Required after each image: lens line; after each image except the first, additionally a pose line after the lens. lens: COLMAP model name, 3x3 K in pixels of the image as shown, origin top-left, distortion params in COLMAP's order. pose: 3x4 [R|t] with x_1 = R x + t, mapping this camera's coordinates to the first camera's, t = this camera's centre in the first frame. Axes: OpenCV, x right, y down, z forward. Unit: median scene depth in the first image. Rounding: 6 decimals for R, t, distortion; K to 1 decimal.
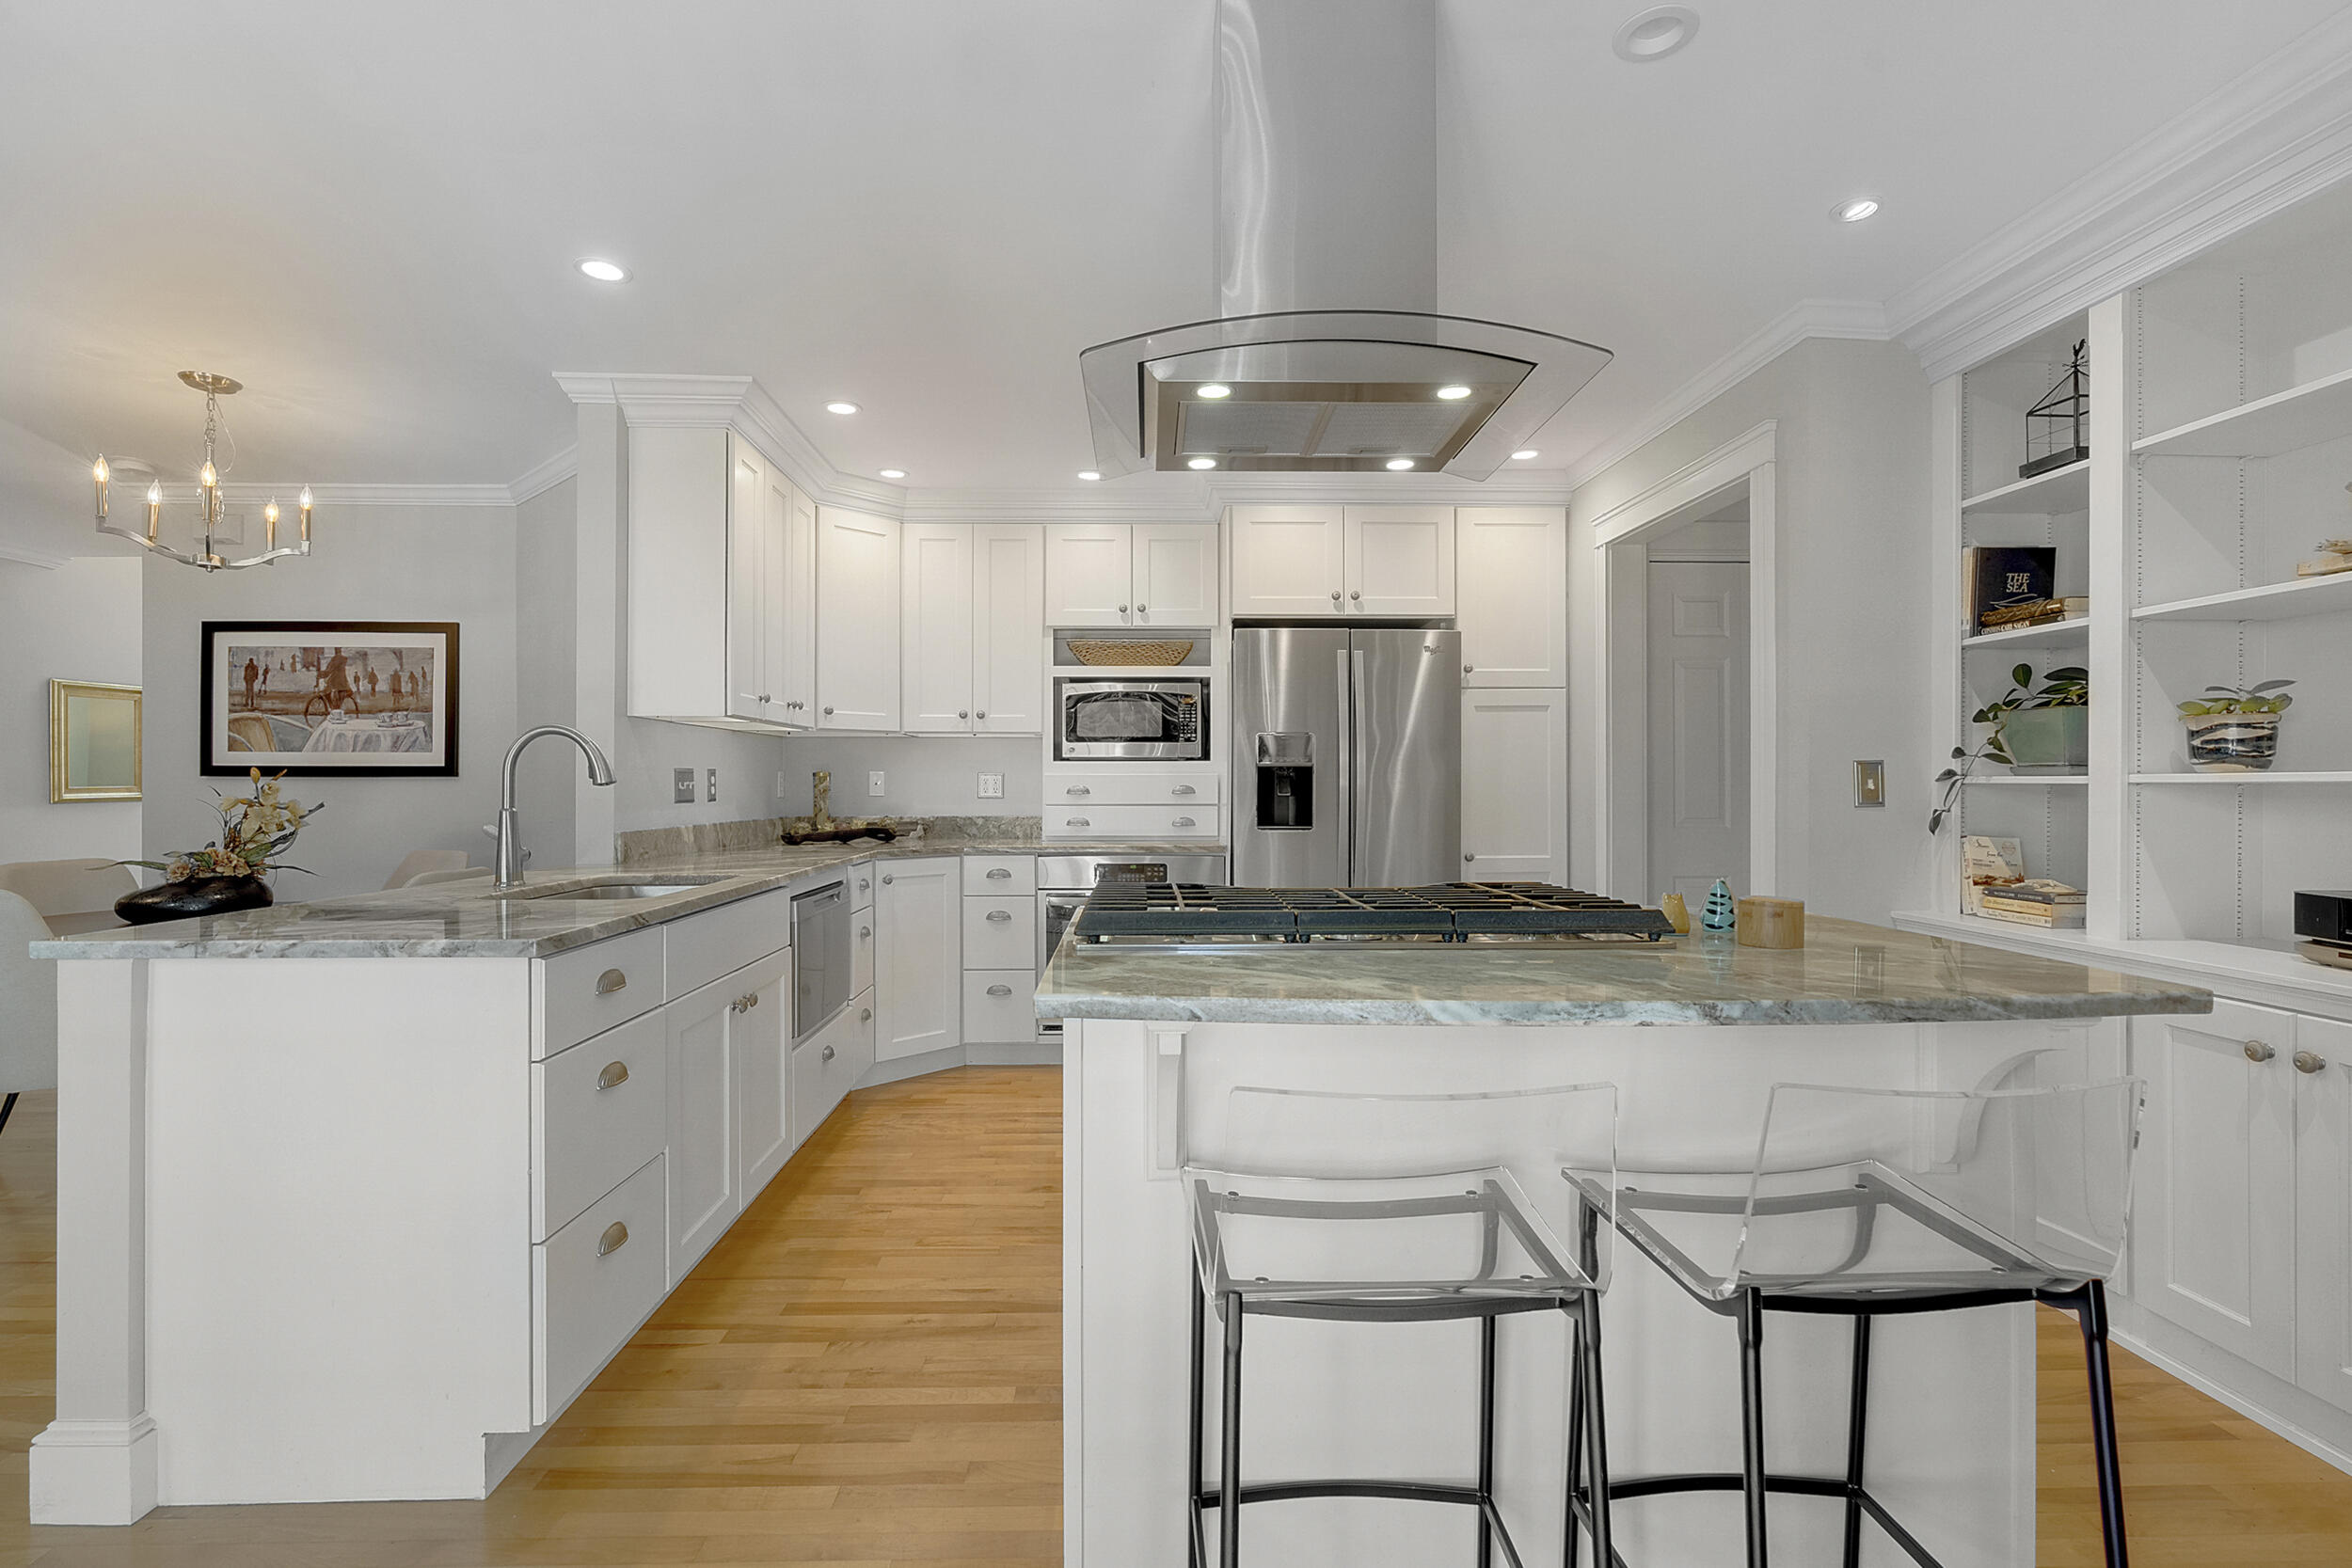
lens RADIAL K [[1086.1, 0, 1159.6], [0, 1086.1, 783.9], [0, 0, 1]] dist [-0.009126, 0.002186]
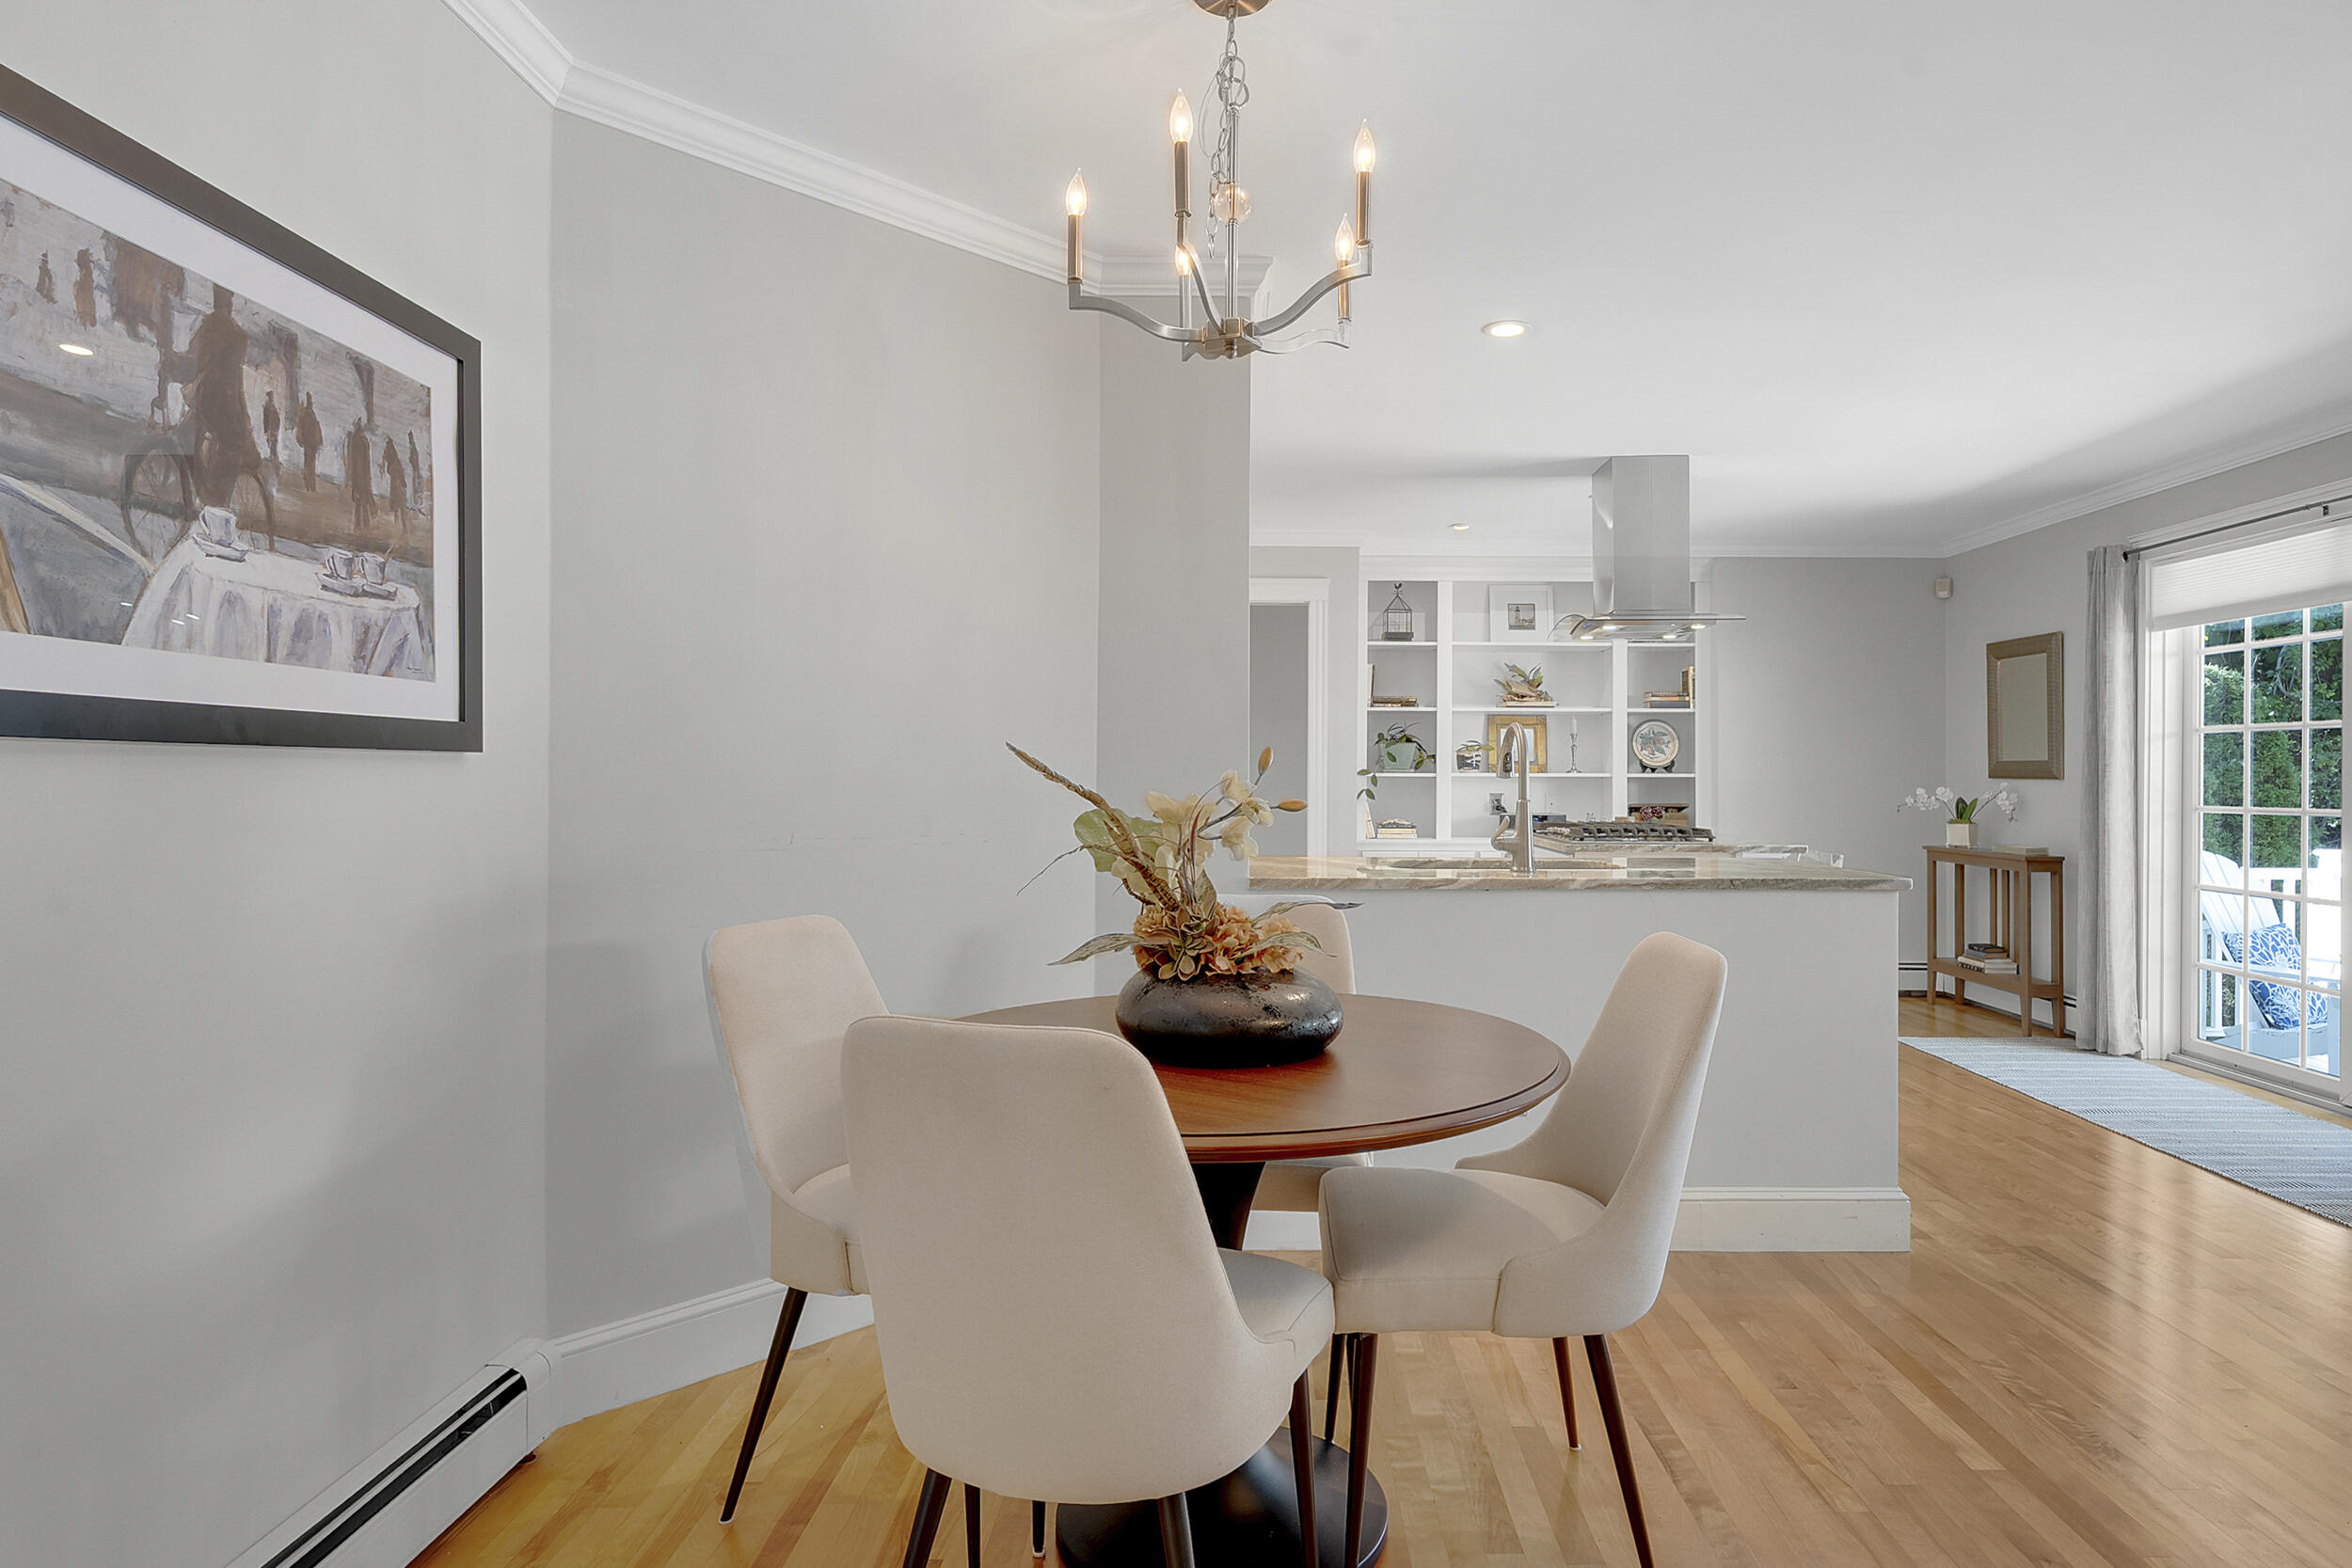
lens RADIAL K [[1293.9, 0, 1262.1], [0, 1293.9, 771.6], [0, 0, 1]] dist [-0.002275, -0.000616]
pose [[0.013944, 0.003951, 0.999895, -1.099098], [-0.004299, 0.999983, -0.003891, 0.000558], [-0.999894, -0.004244, 0.013961, 0.726384]]
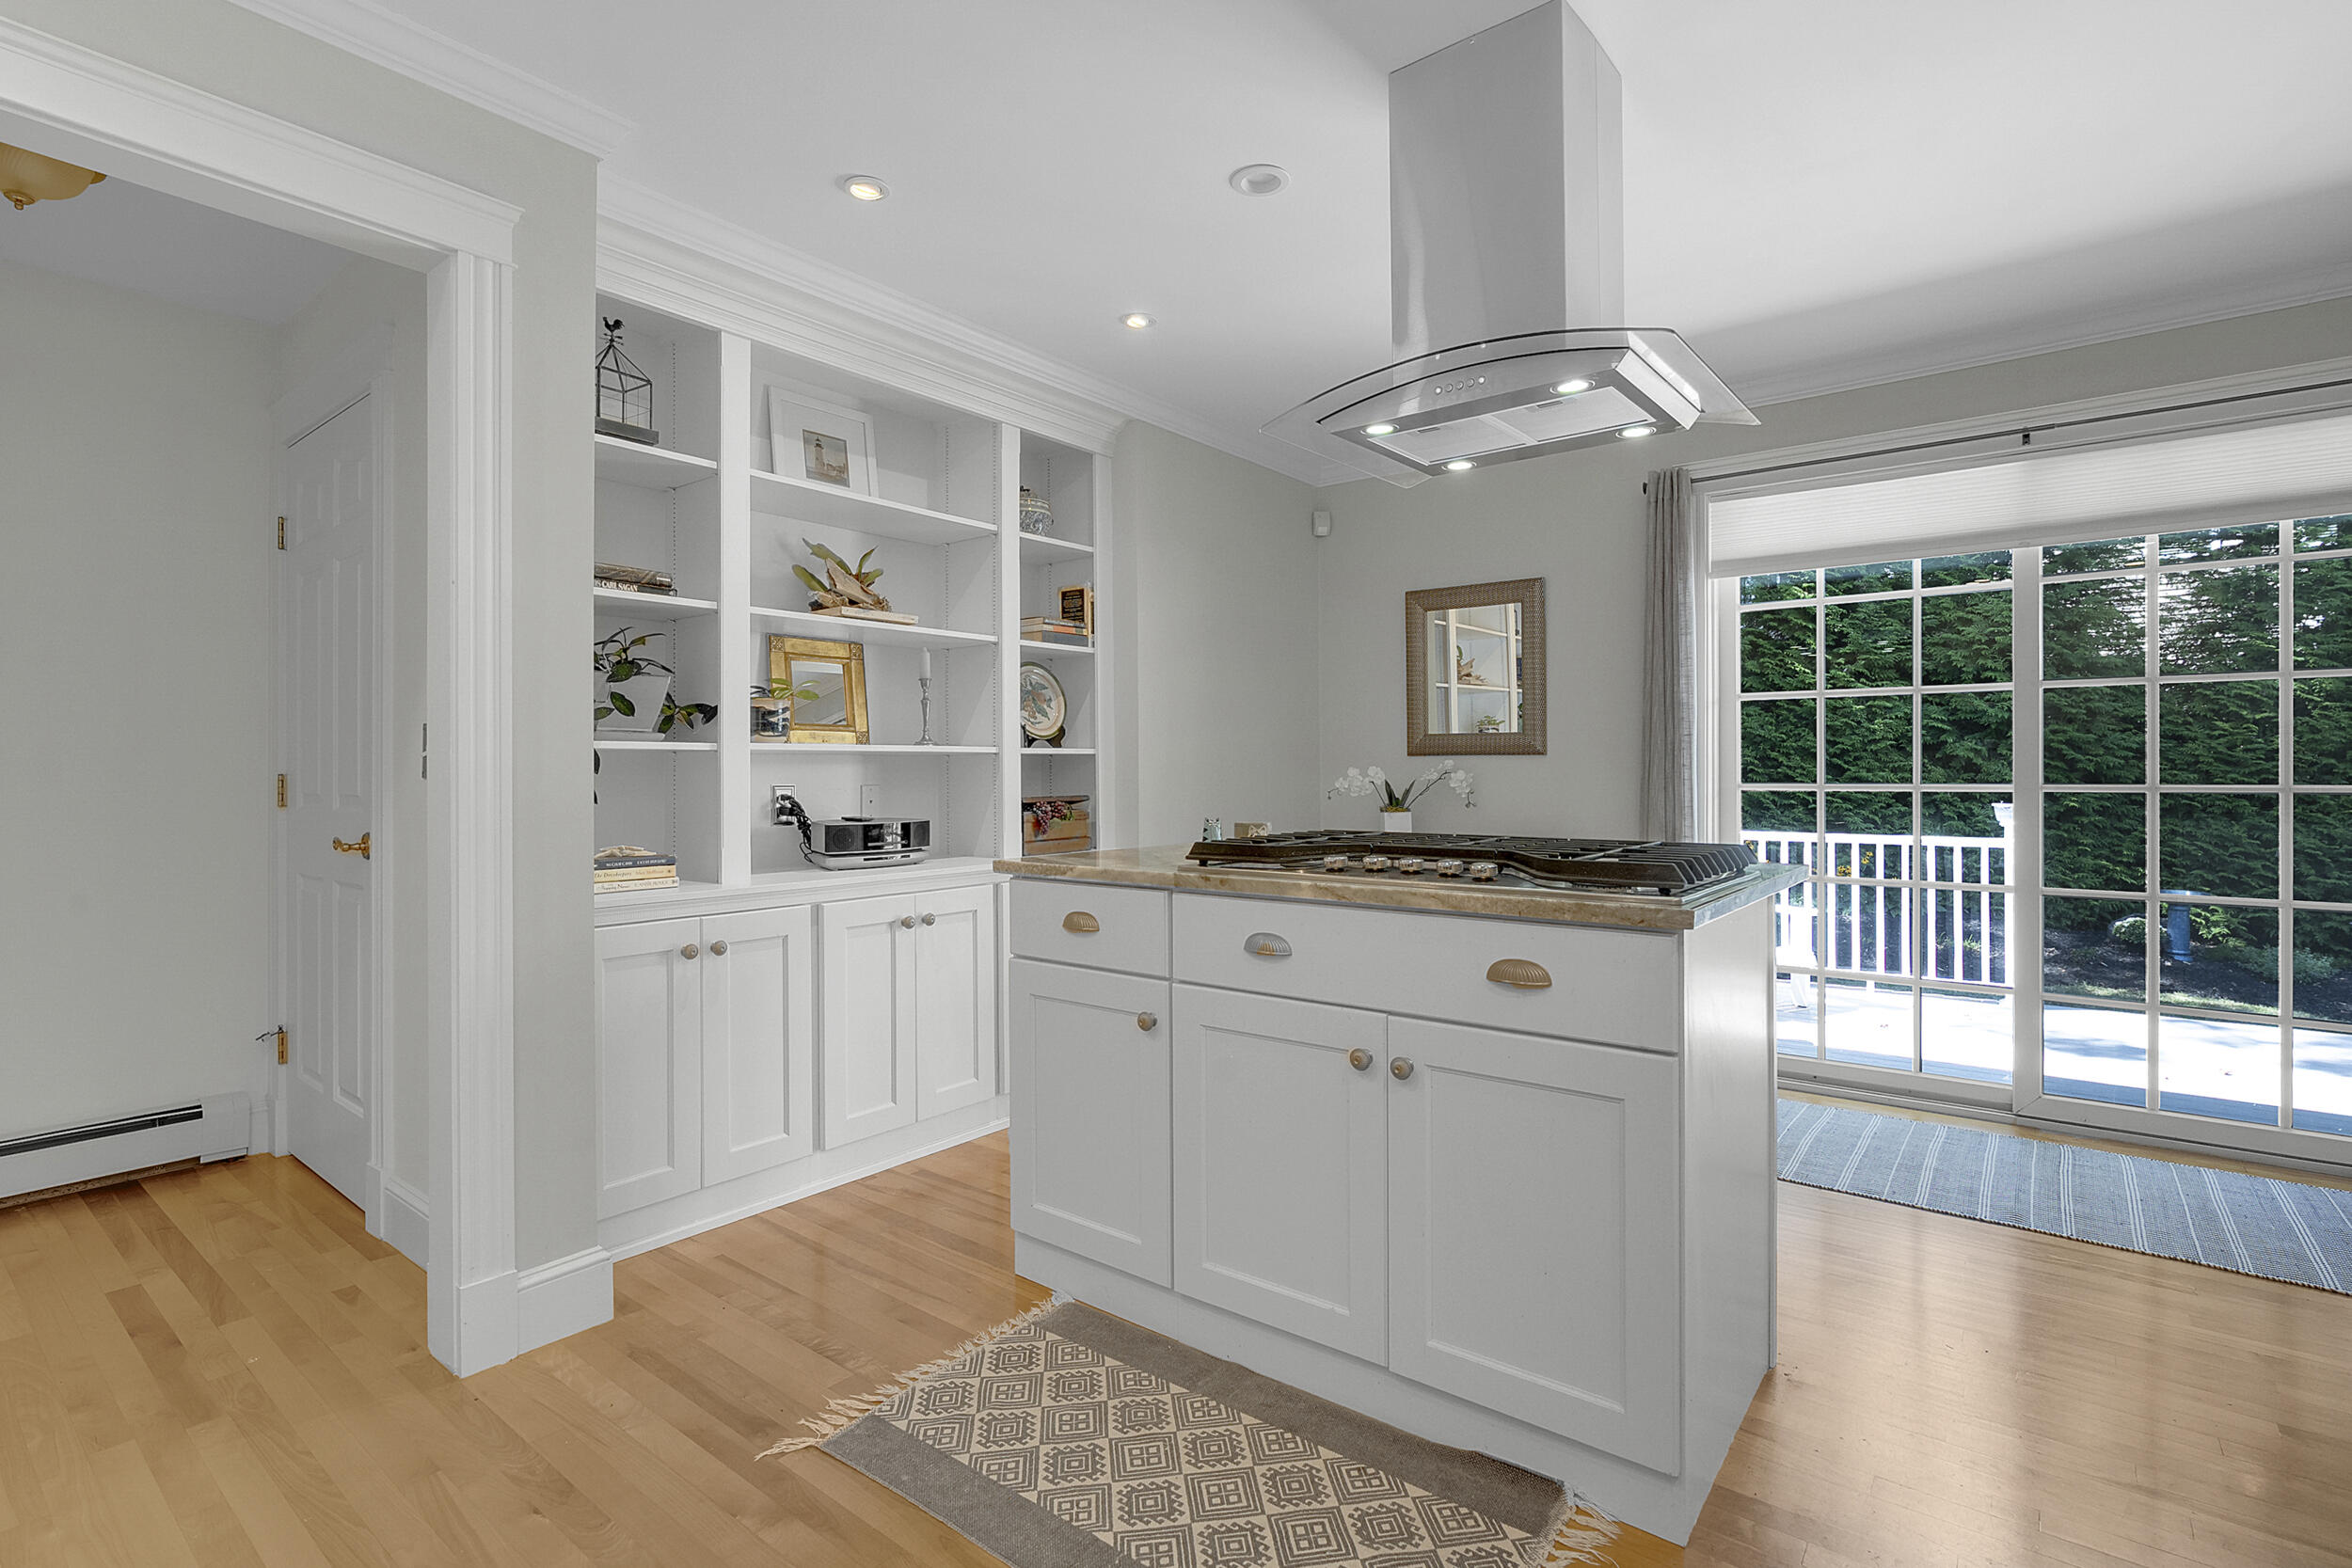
lens RADIAL K [[1086.1, 0, 1160.0], [0, 1086.1, 769.0], [0, 0, 1]] dist [-0.009126, 0.002186]
pose [[-0.765507, 0.000714, 0.643427, -0.112326], [0.002326, 0.999996, 0.001657, 0.009792], [-0.643423, 0.002765, -0.765506, 0.846148]]
